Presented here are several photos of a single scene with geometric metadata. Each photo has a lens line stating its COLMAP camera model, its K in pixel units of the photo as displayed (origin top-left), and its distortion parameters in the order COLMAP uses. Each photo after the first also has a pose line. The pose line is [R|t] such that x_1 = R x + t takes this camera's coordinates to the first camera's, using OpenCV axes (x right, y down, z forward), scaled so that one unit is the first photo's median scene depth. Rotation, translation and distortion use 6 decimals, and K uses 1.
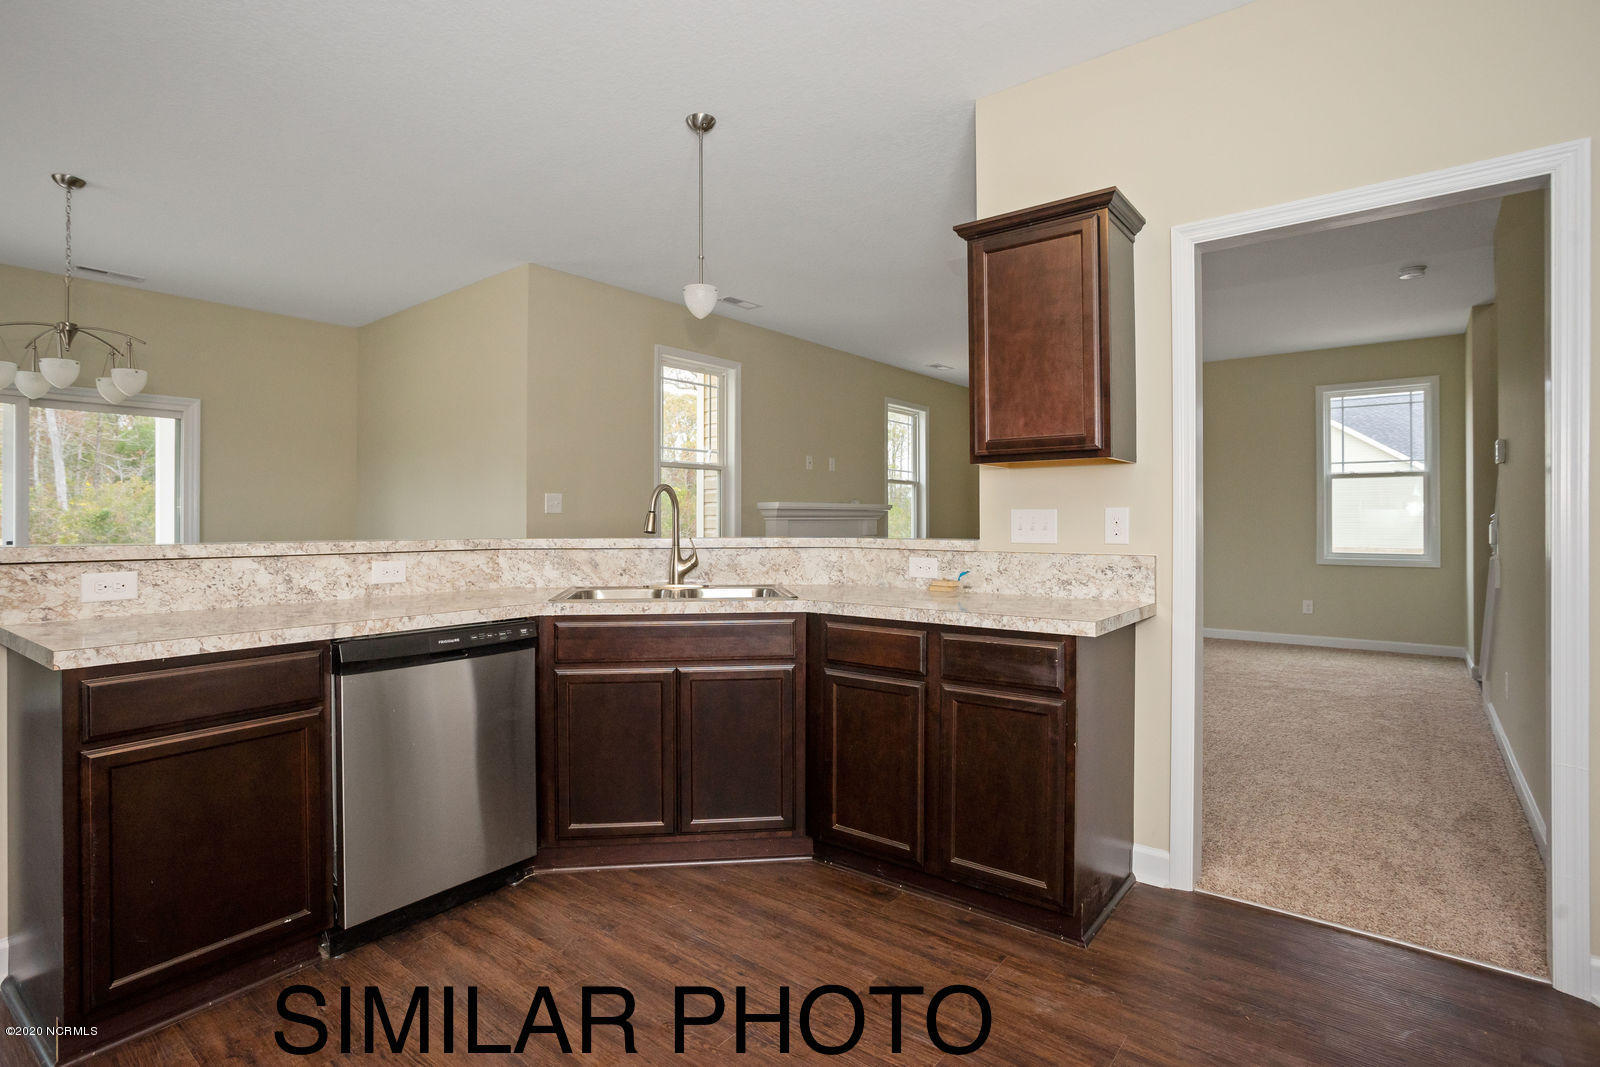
lens RADIAL K [[793.9, 0, 794.3], [0, 793.9, 522.1], [0, 0, 1]] dist [-0.040484, 0.001140]
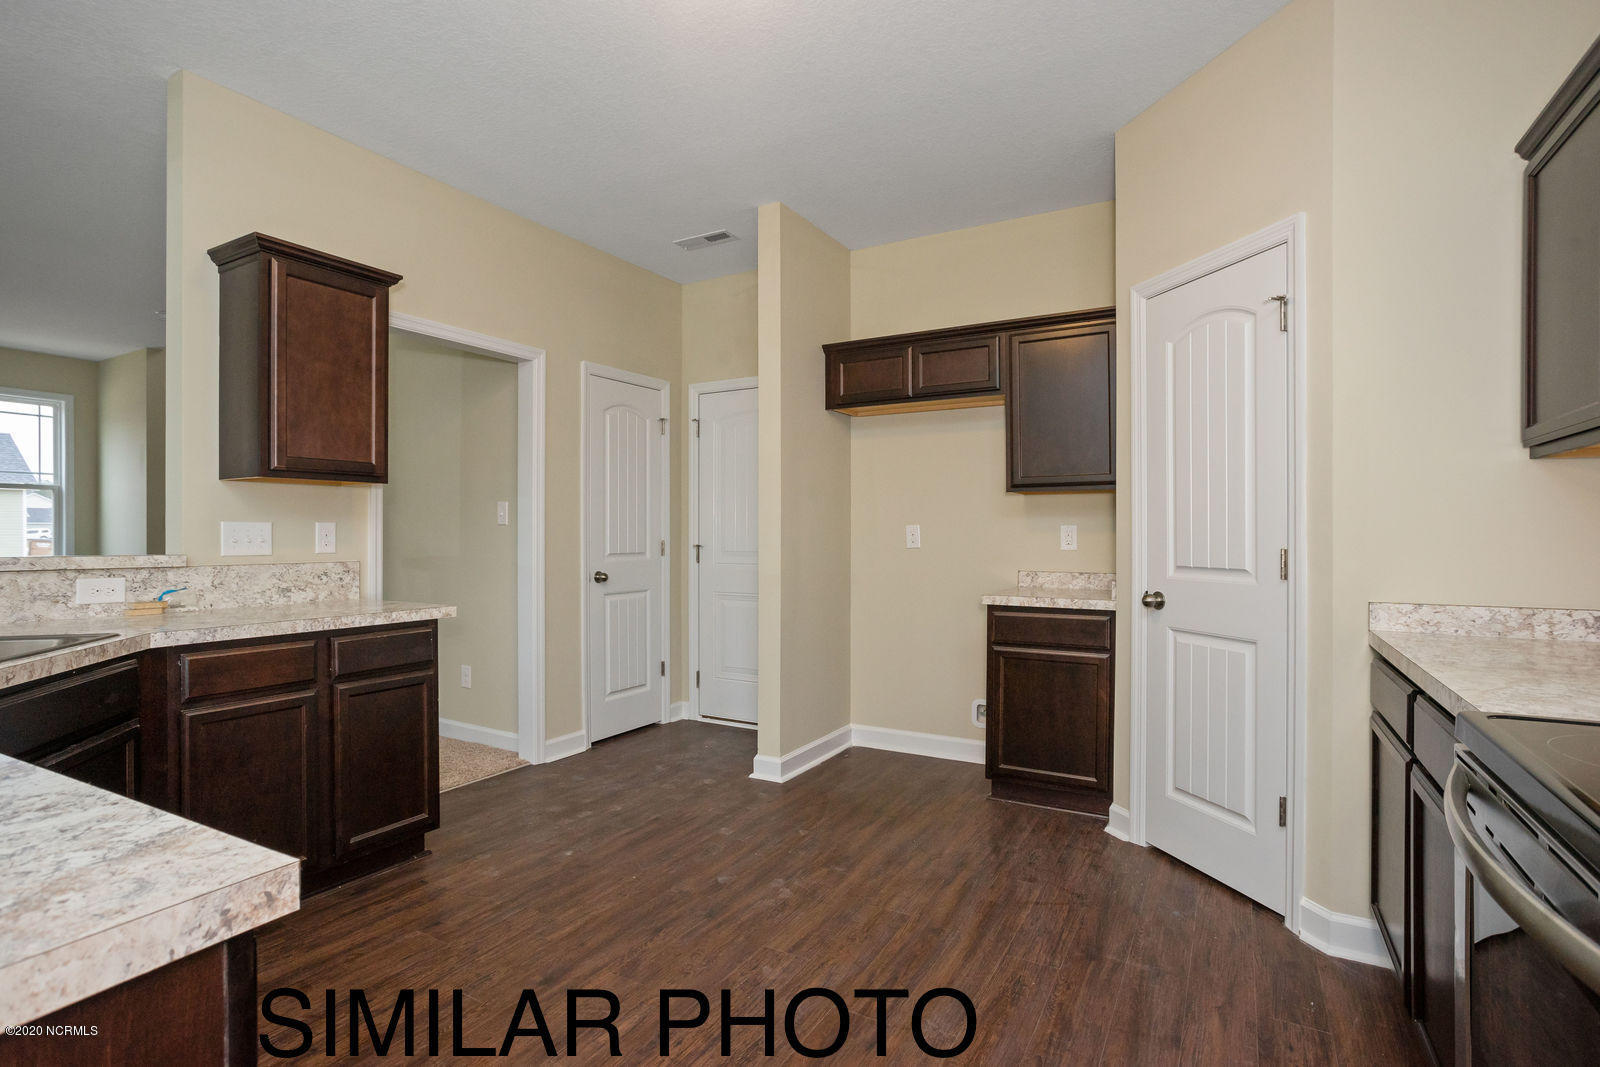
lens RADIAL K [[775.1, 0, 800.0], [0, 775.1, 533.5], [0, 0, 1]] dist [-0.000664, 0.000296]
pose [[-0.166277, 0.001489, 0.986078, -0.871750], [-0.000182, 0.999999, -0.001541, -0.000186], [-0.986079, -0.000435, -0.166277, 0.500230]]
